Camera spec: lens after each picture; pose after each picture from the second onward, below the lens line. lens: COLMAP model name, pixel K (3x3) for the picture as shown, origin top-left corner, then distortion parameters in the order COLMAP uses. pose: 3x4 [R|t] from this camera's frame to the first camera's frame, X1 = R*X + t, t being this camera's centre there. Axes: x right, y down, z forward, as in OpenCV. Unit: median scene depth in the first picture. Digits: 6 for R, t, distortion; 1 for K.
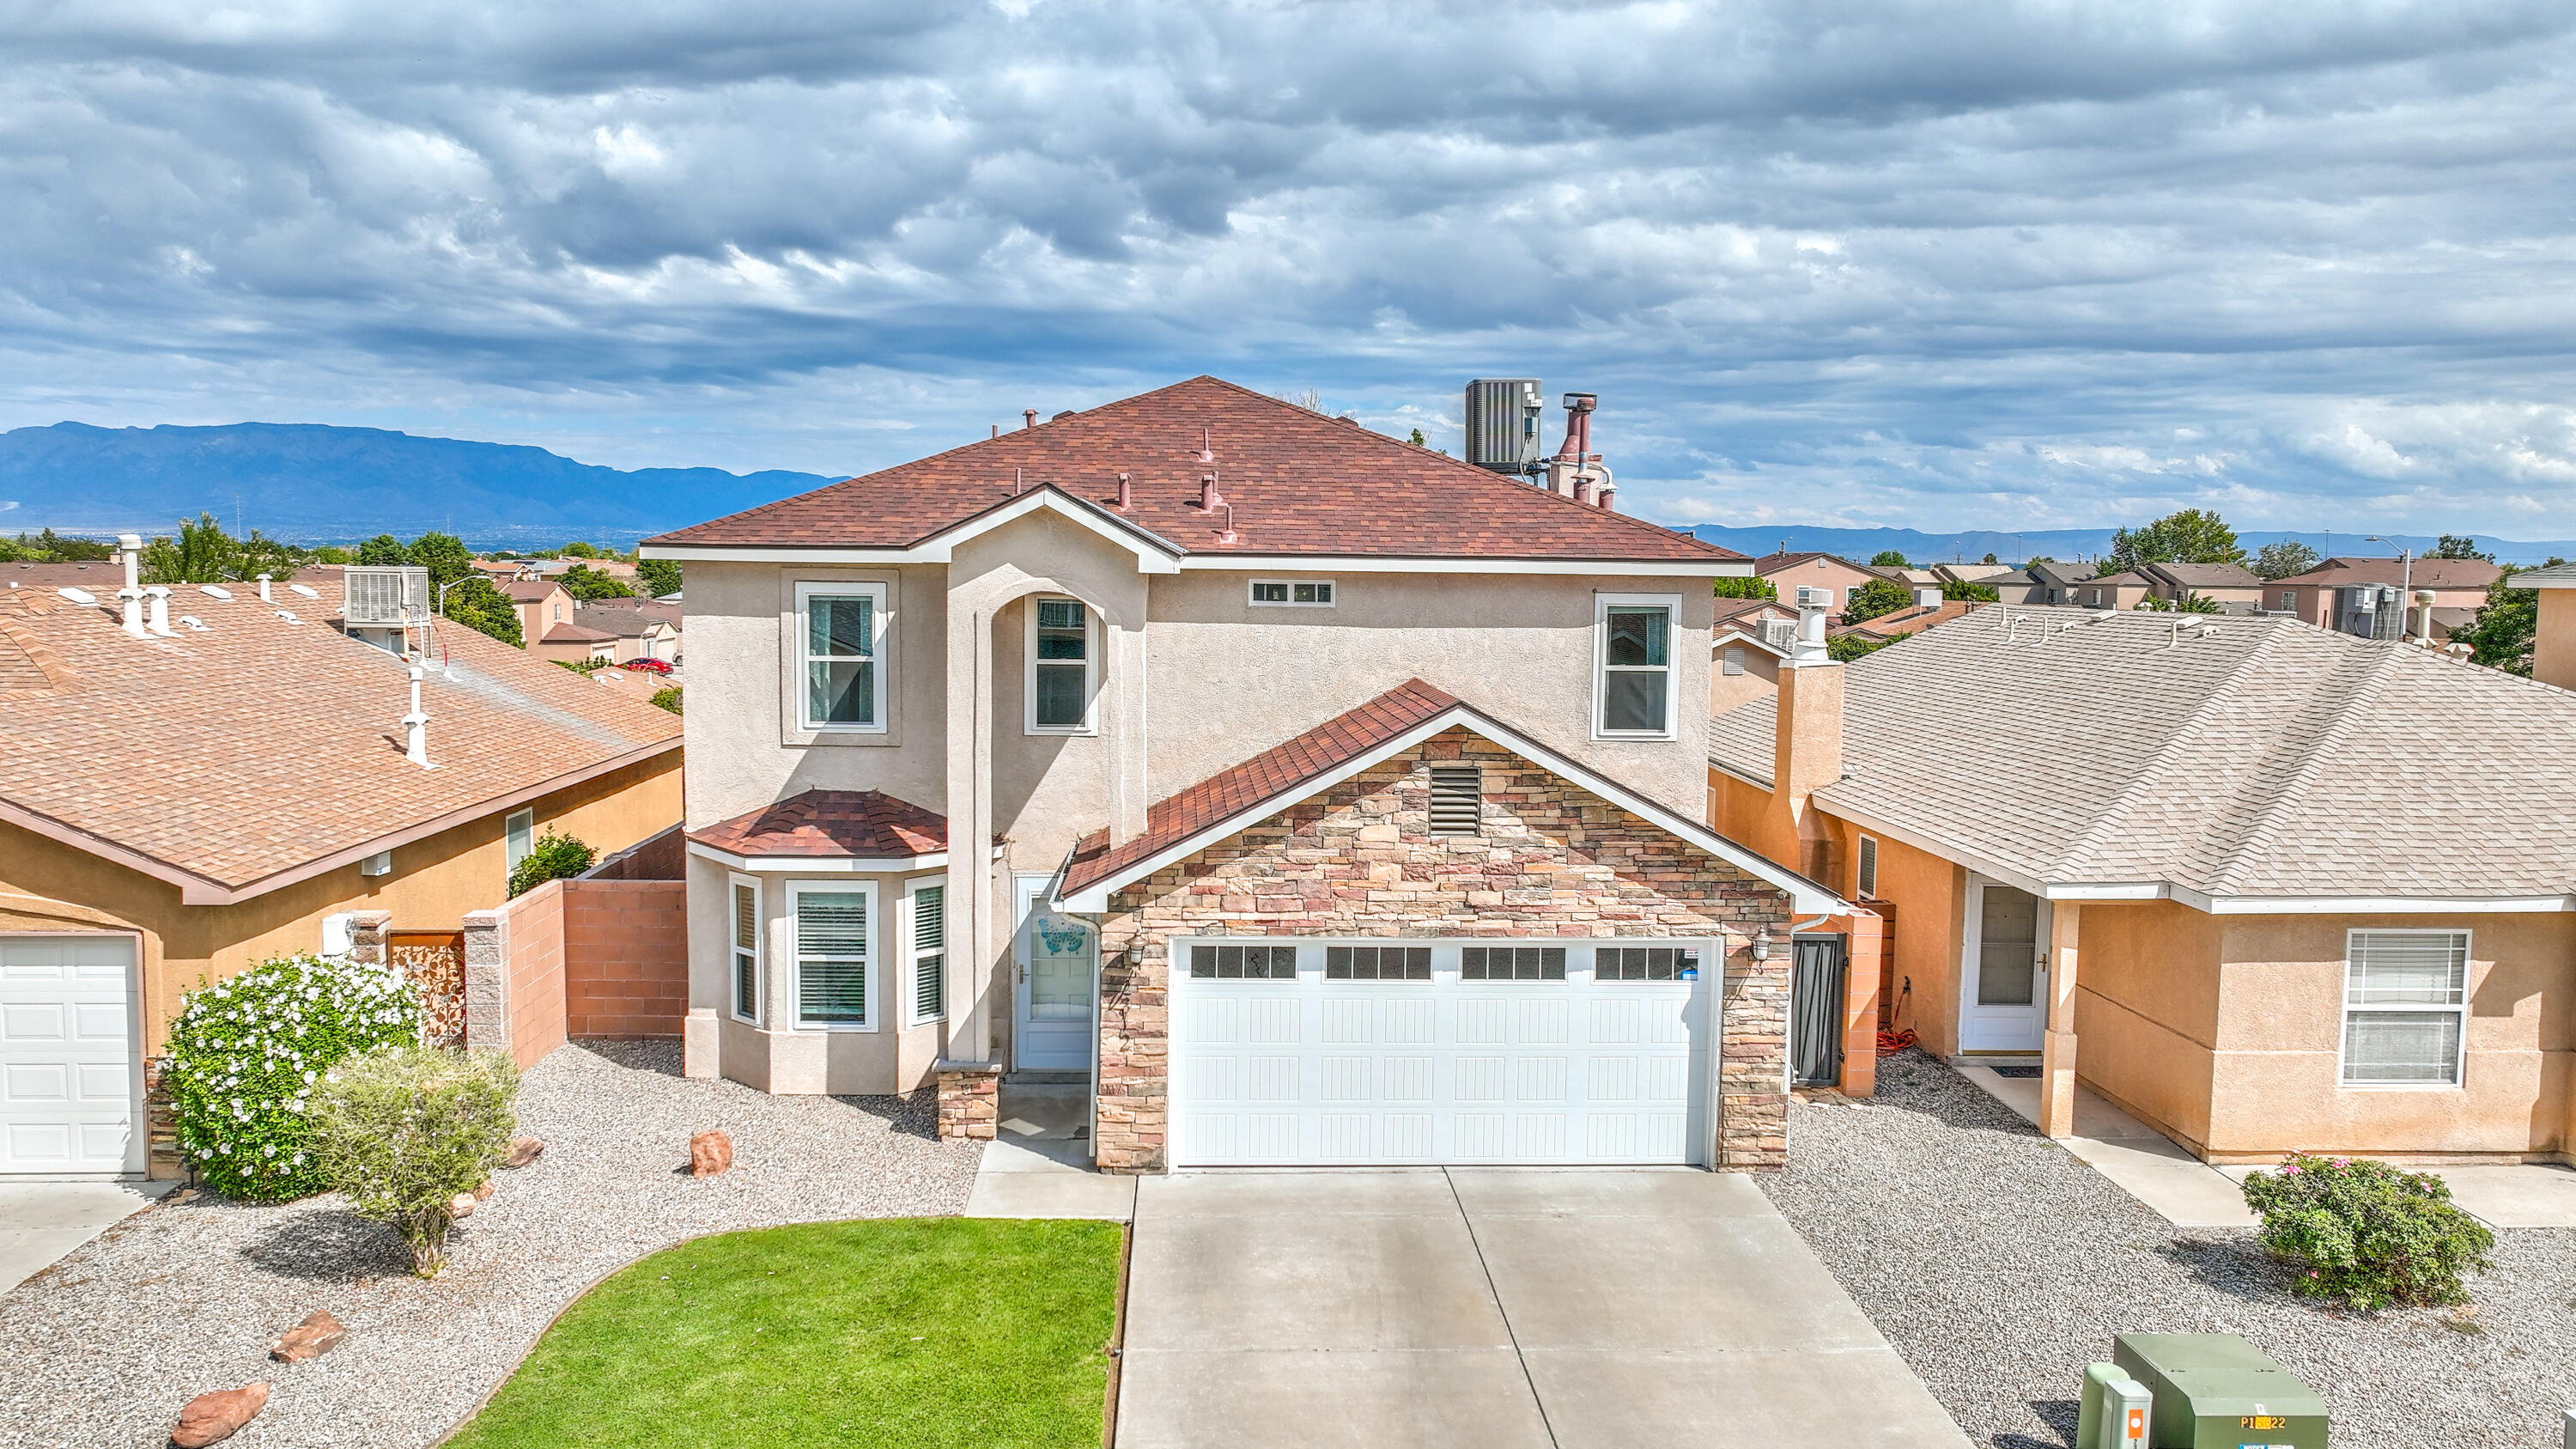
lens RADIAL K [[1809.8, 0, 1288.0], [0, 1809.8, 724.5], [0, 0, 1]] dist [0.005565, 0.009687]
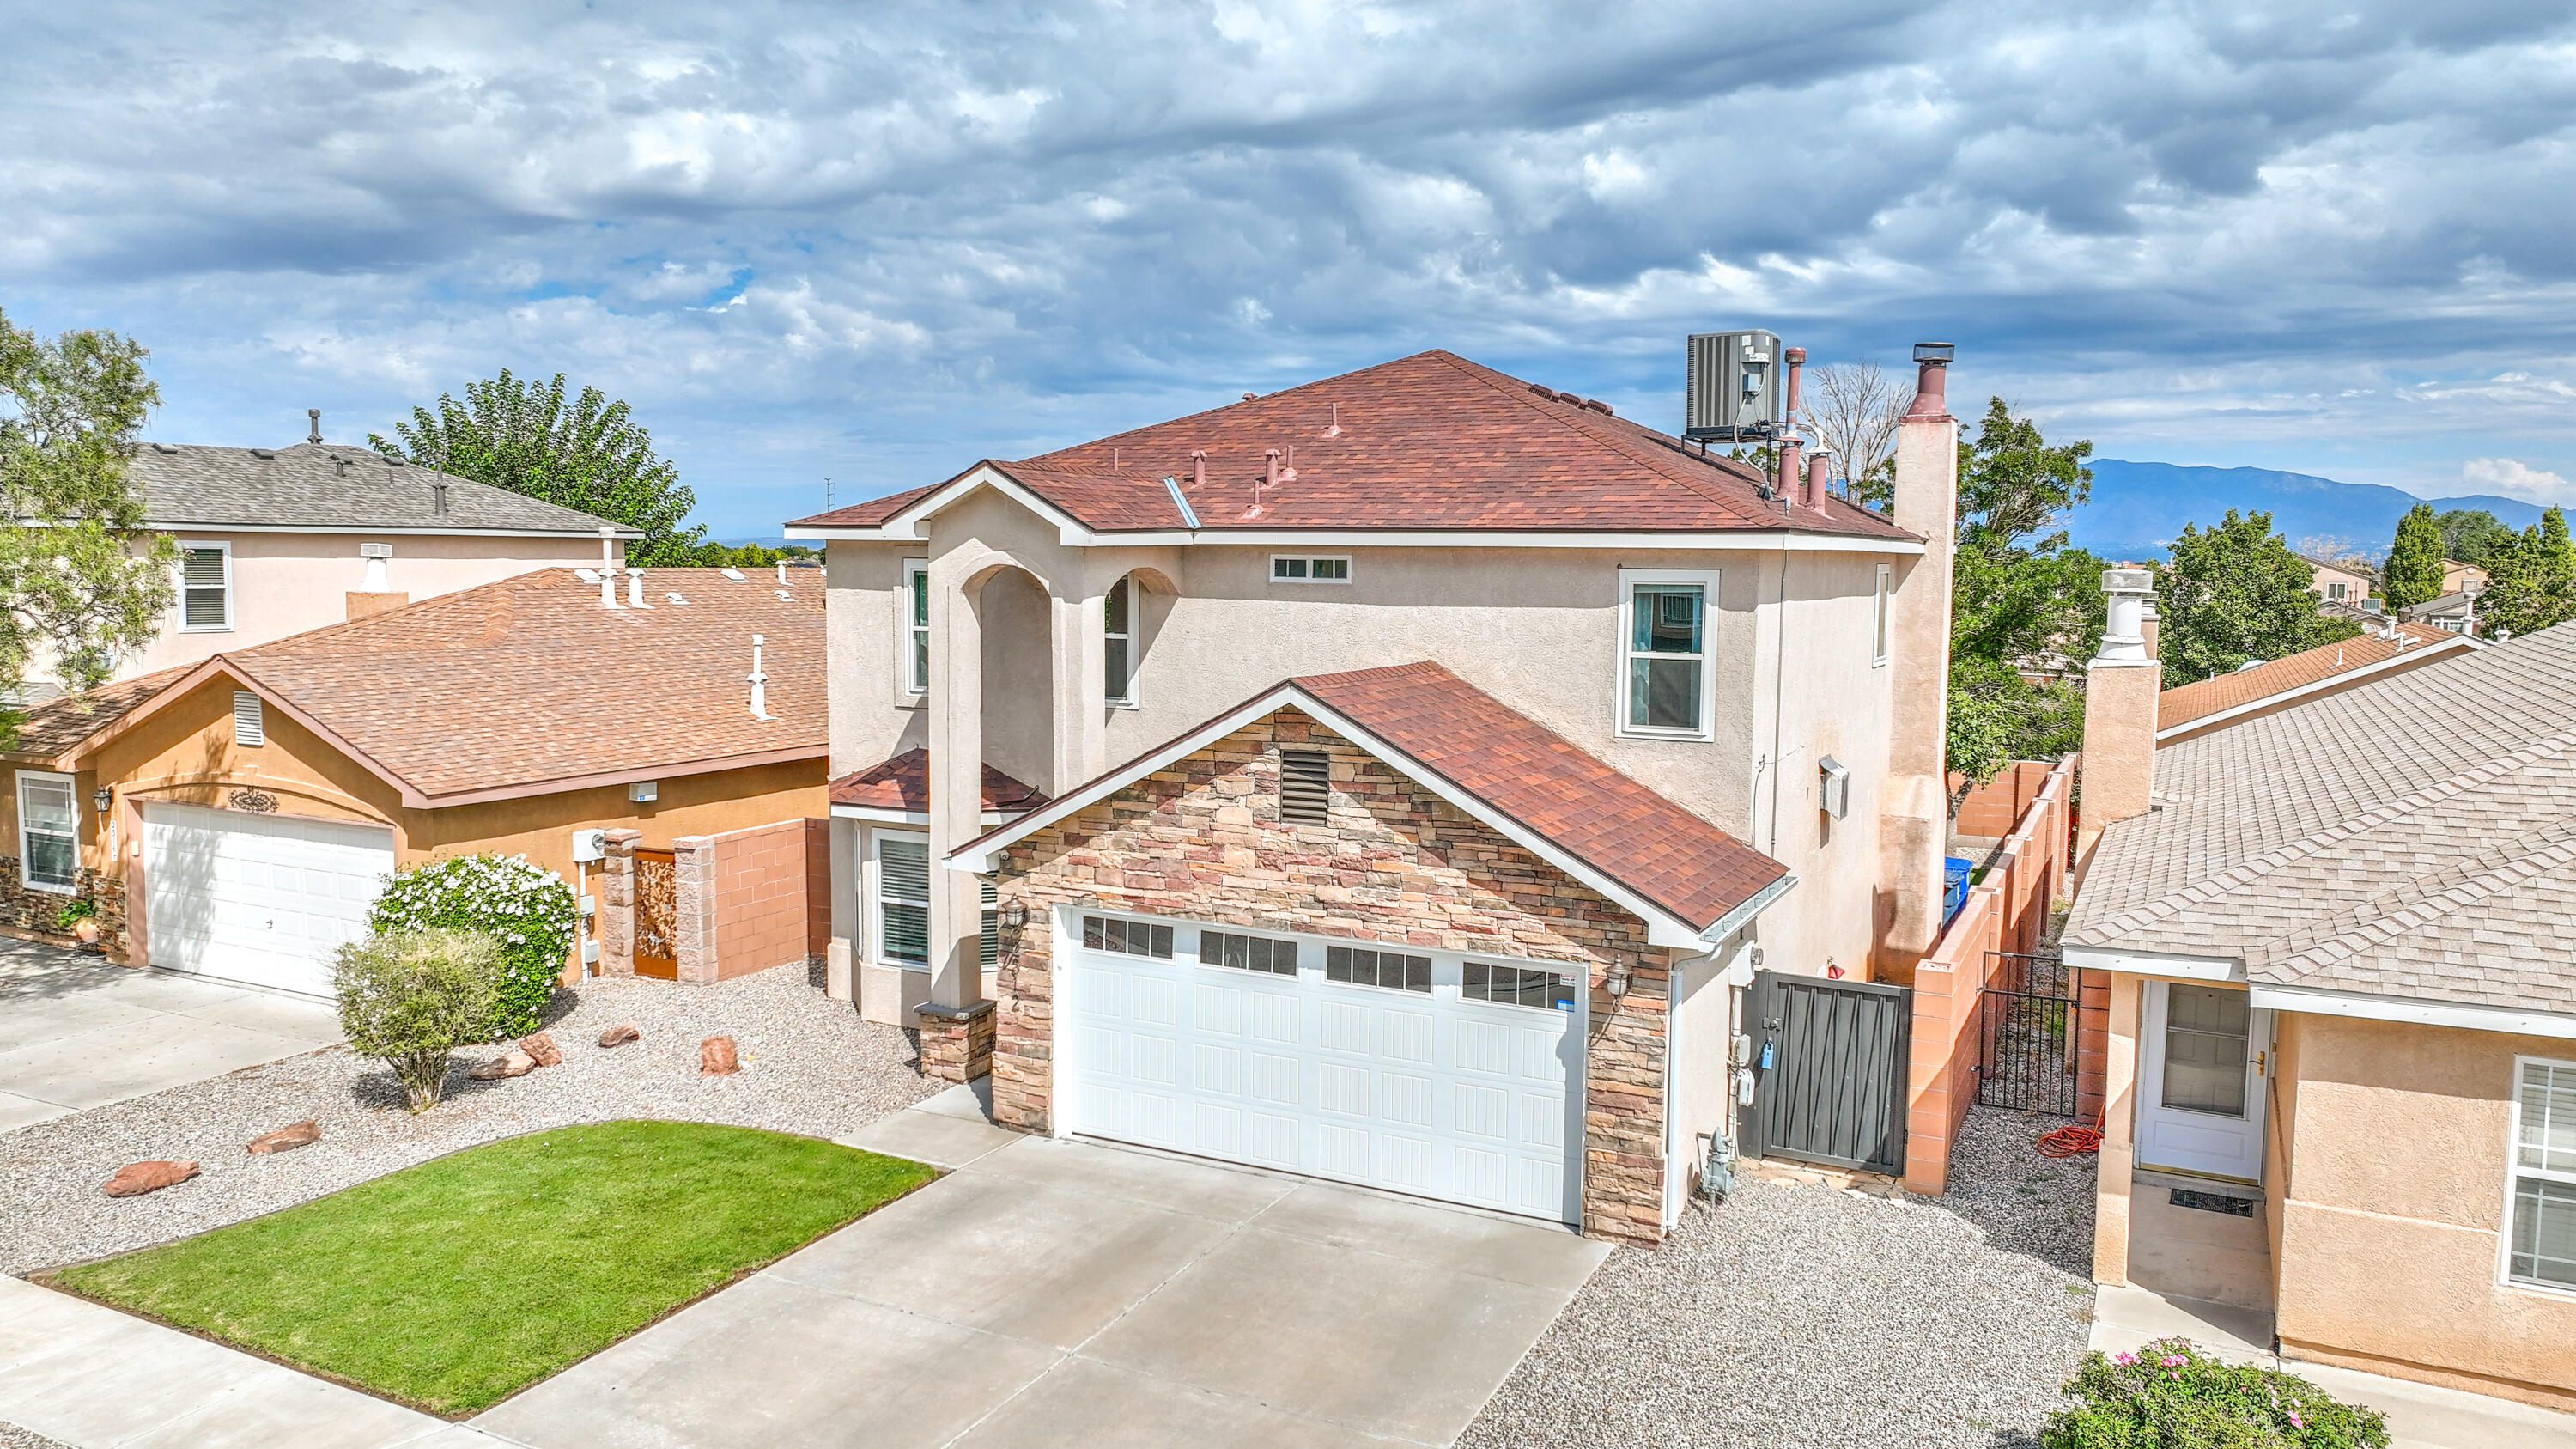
lens RADIAL K [[1805.5, 0, 1288.9], [0, 1805.5, 709.6], [0, 0, 1]] dist [-0.003007, 0.019476]
pose [[0.865548, 0.037564, -0.499415, 0.472863], [-0.041989, 0.999115, 0.002376, 0.000381], [0.499063, 0.018913, 0.866360, 0.160139]]
